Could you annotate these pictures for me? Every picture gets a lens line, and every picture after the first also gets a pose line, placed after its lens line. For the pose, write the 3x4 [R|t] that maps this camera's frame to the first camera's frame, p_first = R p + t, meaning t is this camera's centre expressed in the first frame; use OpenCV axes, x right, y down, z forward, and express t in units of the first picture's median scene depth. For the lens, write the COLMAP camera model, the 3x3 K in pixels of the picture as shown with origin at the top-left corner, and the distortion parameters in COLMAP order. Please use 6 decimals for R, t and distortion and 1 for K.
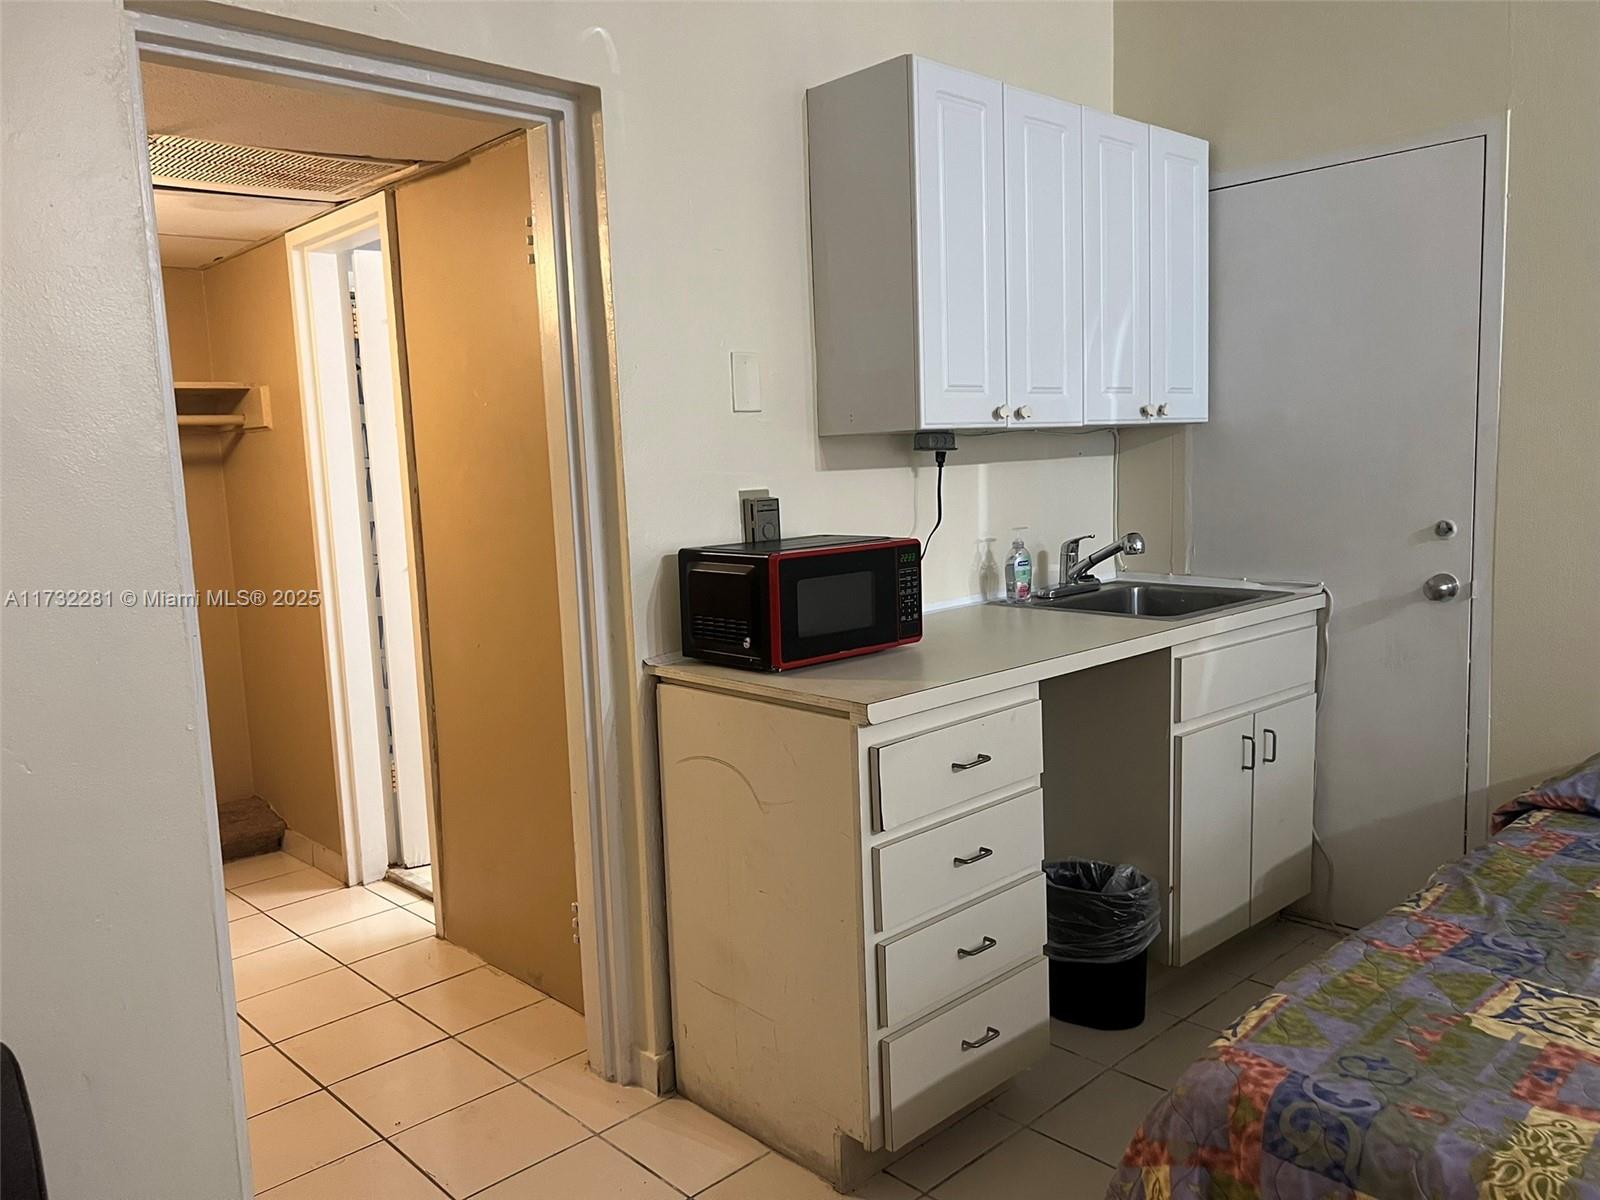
lens RADIAL K [[1215.7, 0, 800.0], [0, 1215.7, 600.0], [0, 0, 1]] dist [0.065825, -0.073344]
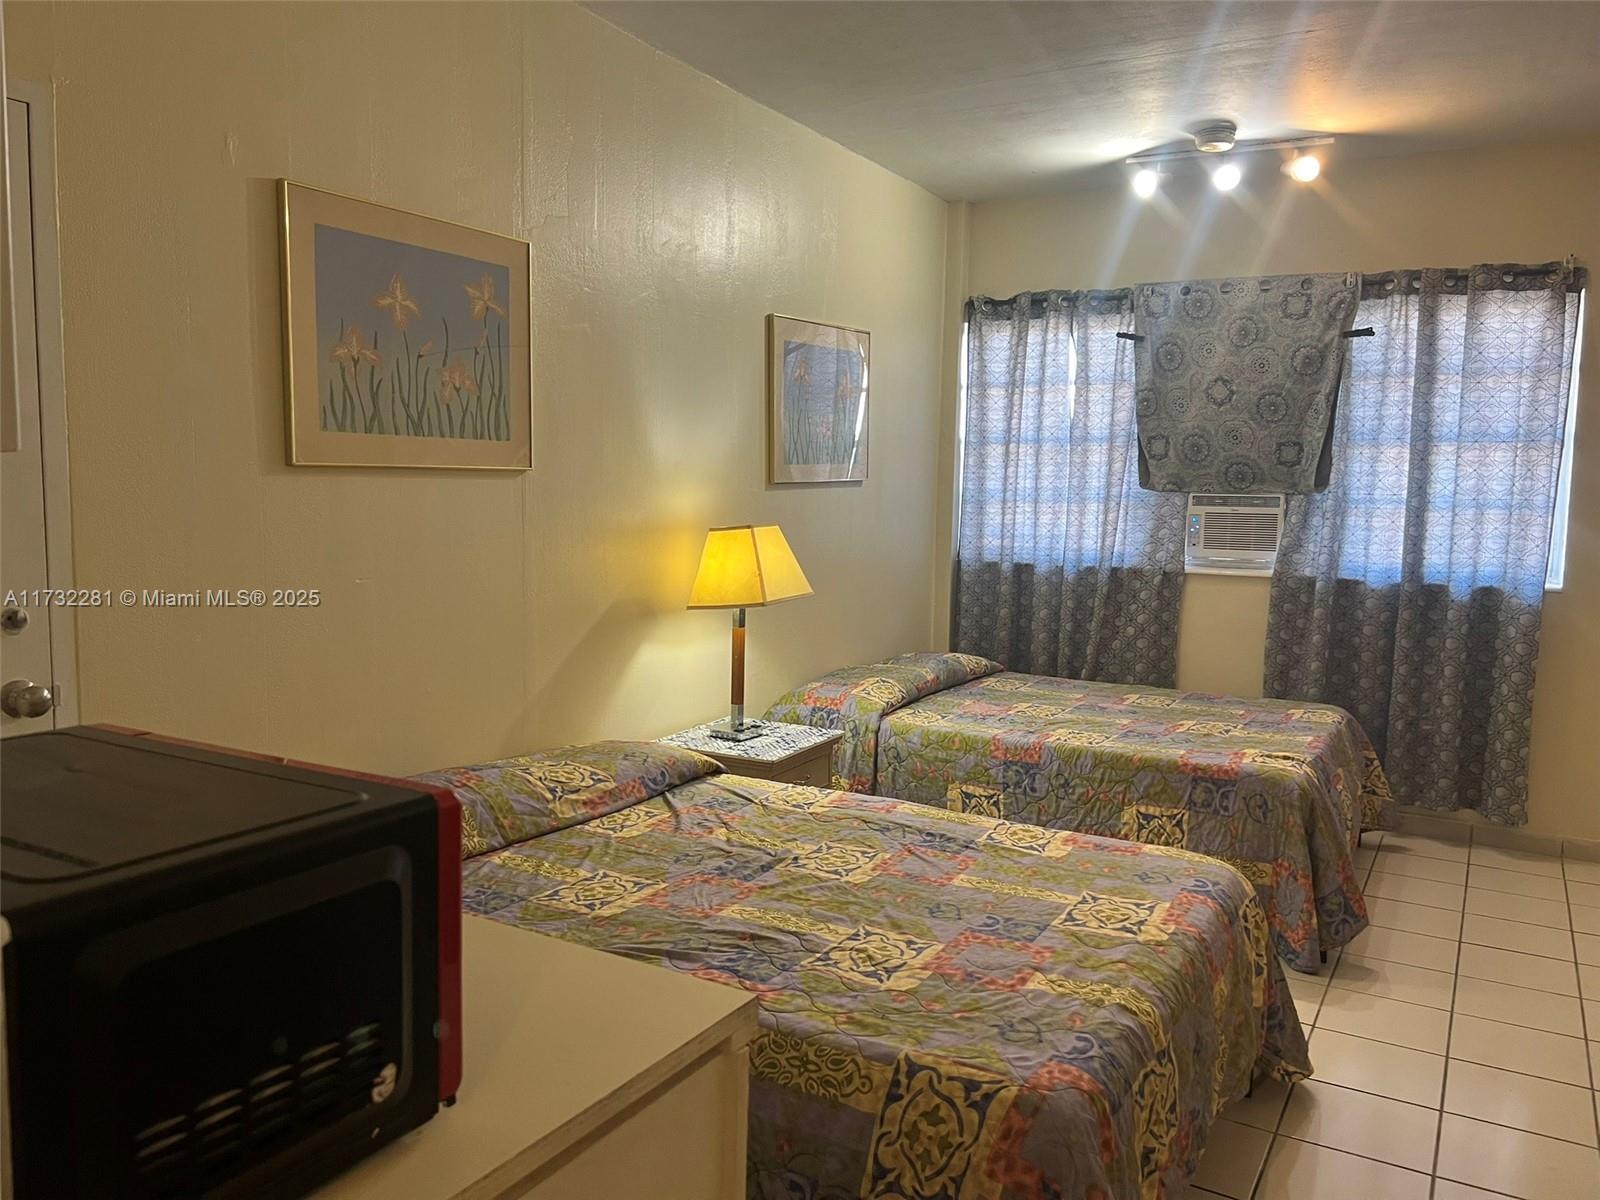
lens RADIAL K [[1215.7, 0, 800.0], [0, 1215.7, 600.0], [0, 0, 1]] dist [0.065825, -0.073344]
pose [[-0.290301, -0.068436, 0.954485, -0.316615], [0.088237, 0.991276, 0.097910, -0.098477], [-0.952859, 0.112644, -0.281730, 0.756886]]
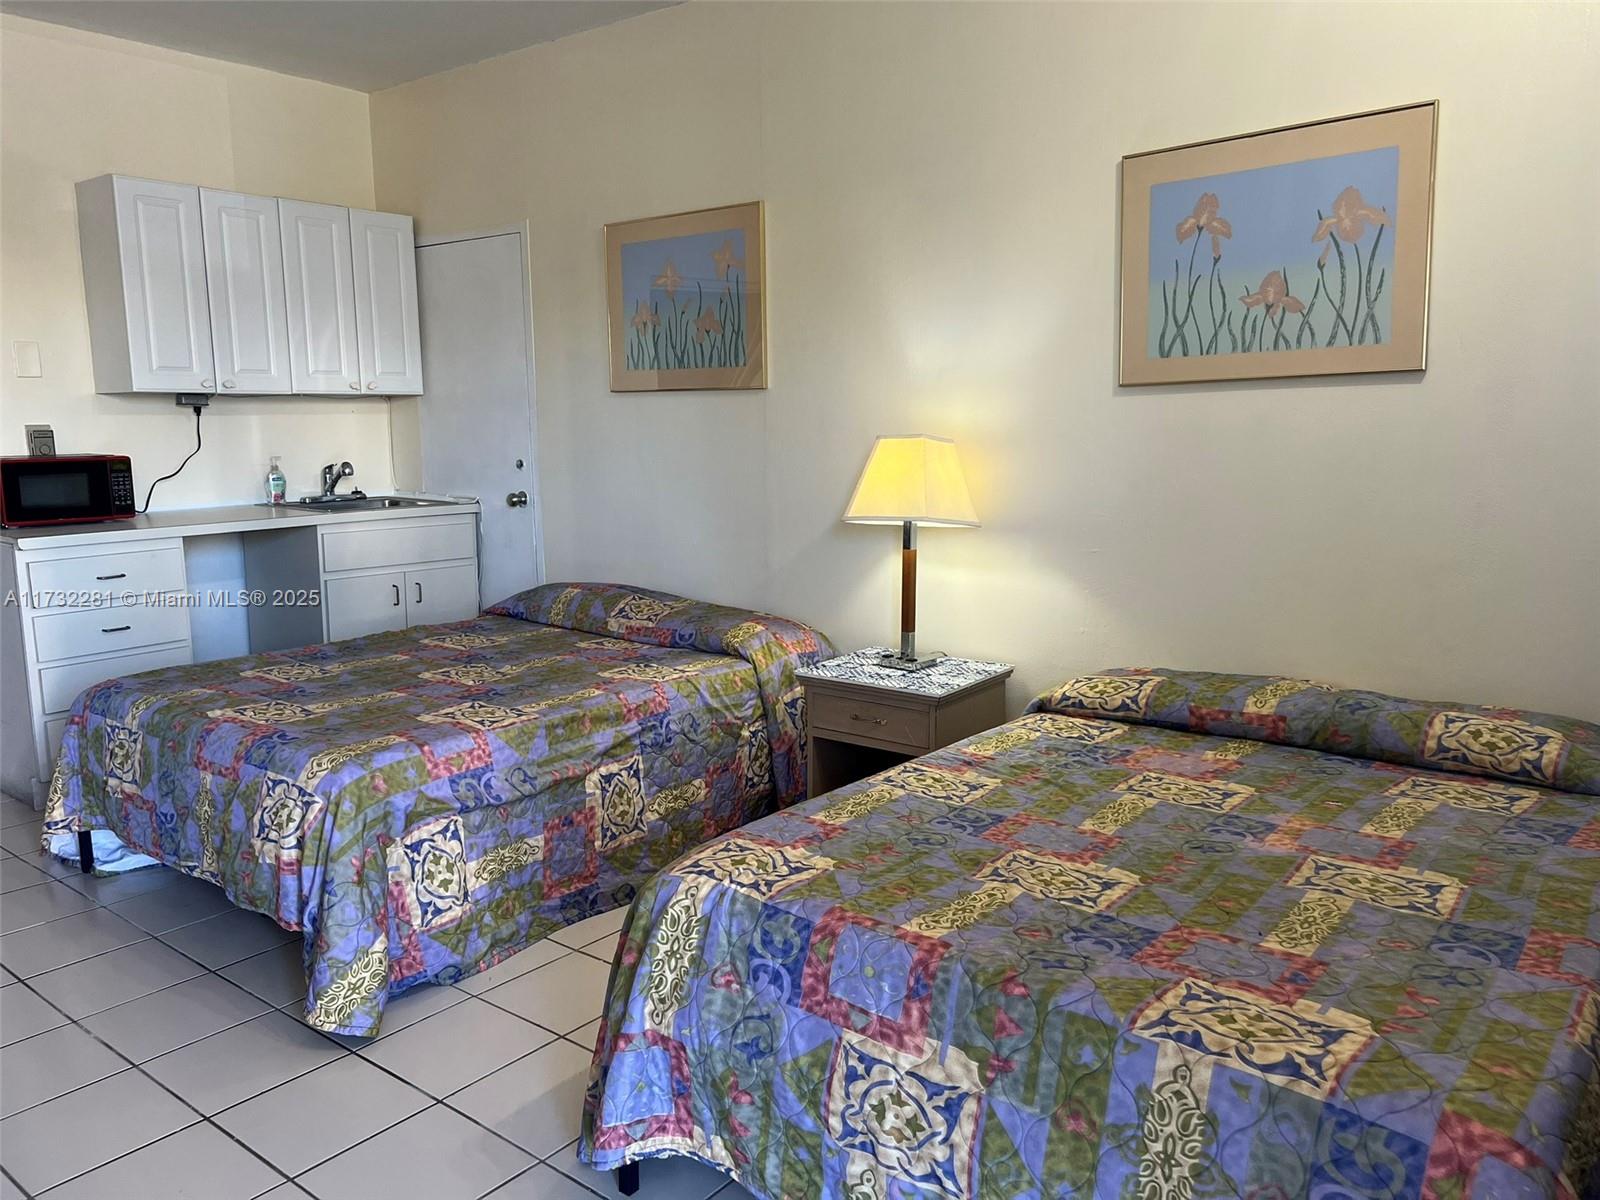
lens RADIAL K [[1215.7, 0, 800.0], [0, 1215.7, 600.0], [0, 0, 1]] dist [0.065825, -0.073344]
pose [[0.989698, 0.011277, 0.142727, 0.688202], [-0.016160, 0.999322, 0.033097, 0.069015], [-0.142257, -0.035062, 0.989209, -0.743490]]
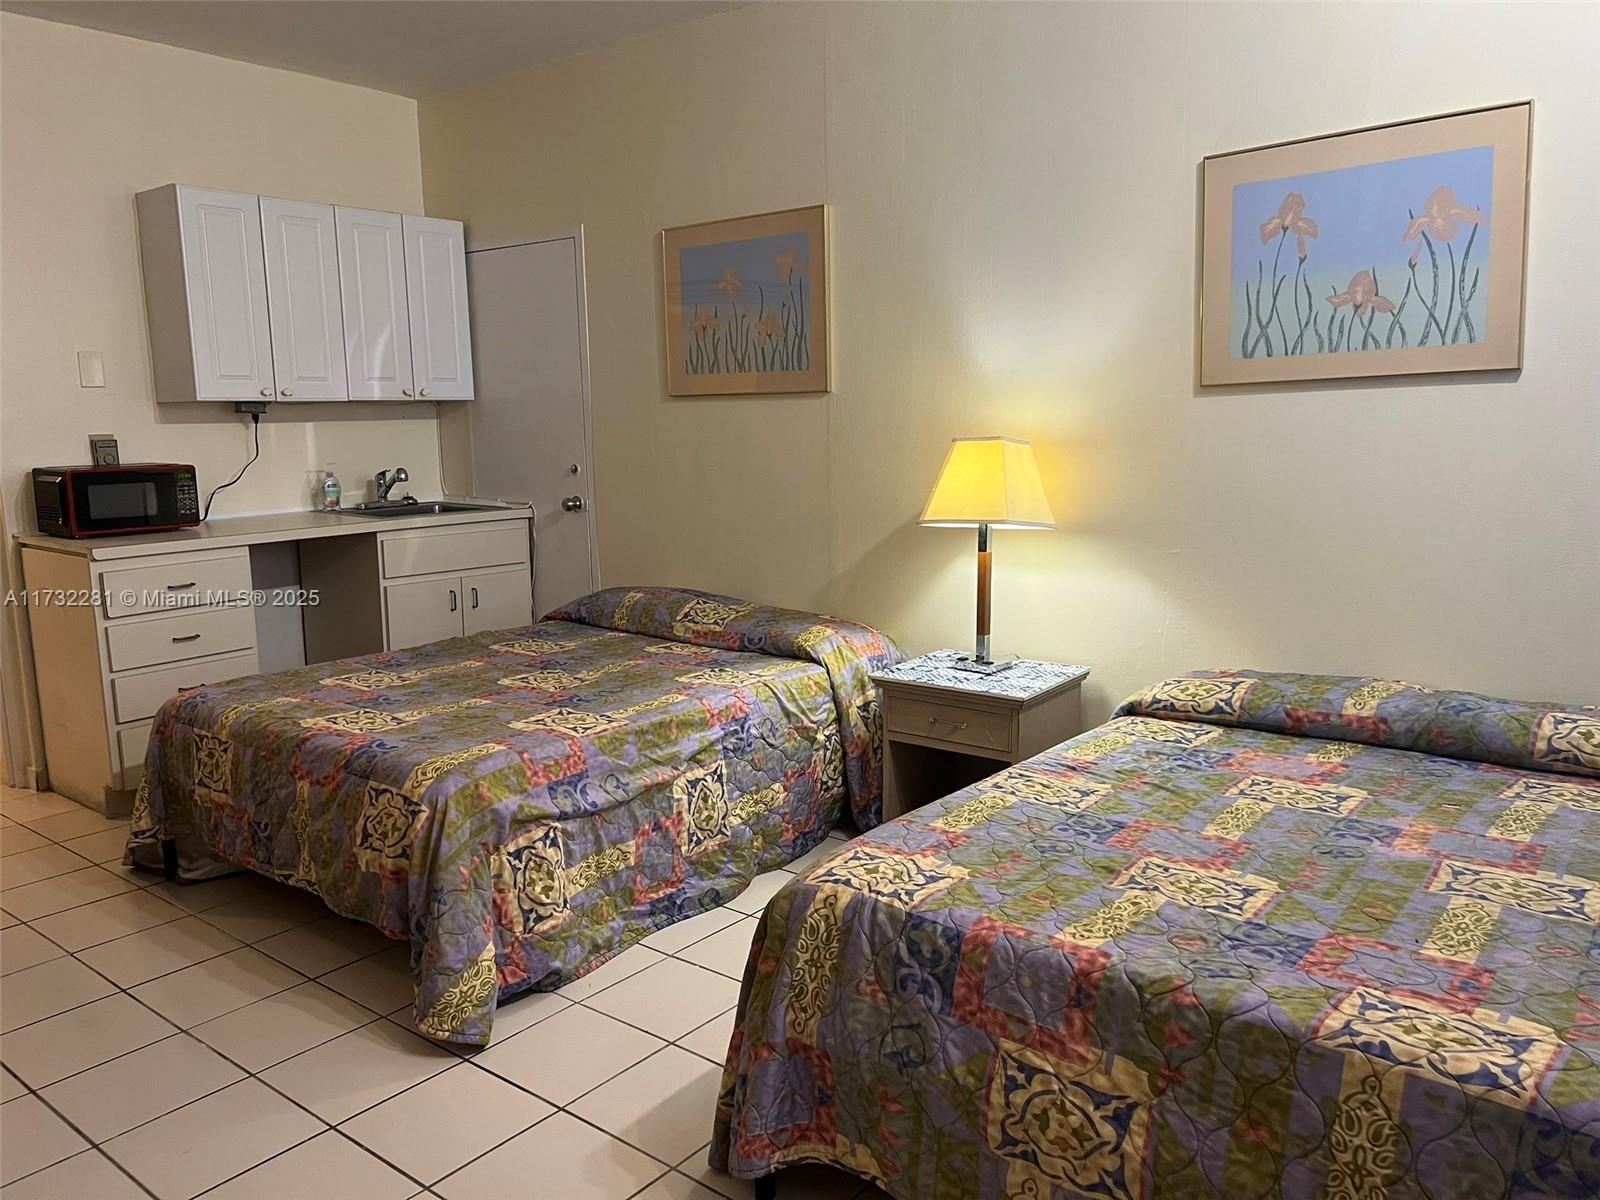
lens RADIAL K [[1215.7, 0, 800.0], [0, 1215.7, 600.0], [0, 0, 1]] dist [0.065825, -0.073344]
pose [[0.990602, 0.002290, 0.136760, 0.621082], [-0.007196, 0.999348, 0.035390, 0.063109], [-0.136590, -0.036041, 0.989972, -0.735727]]
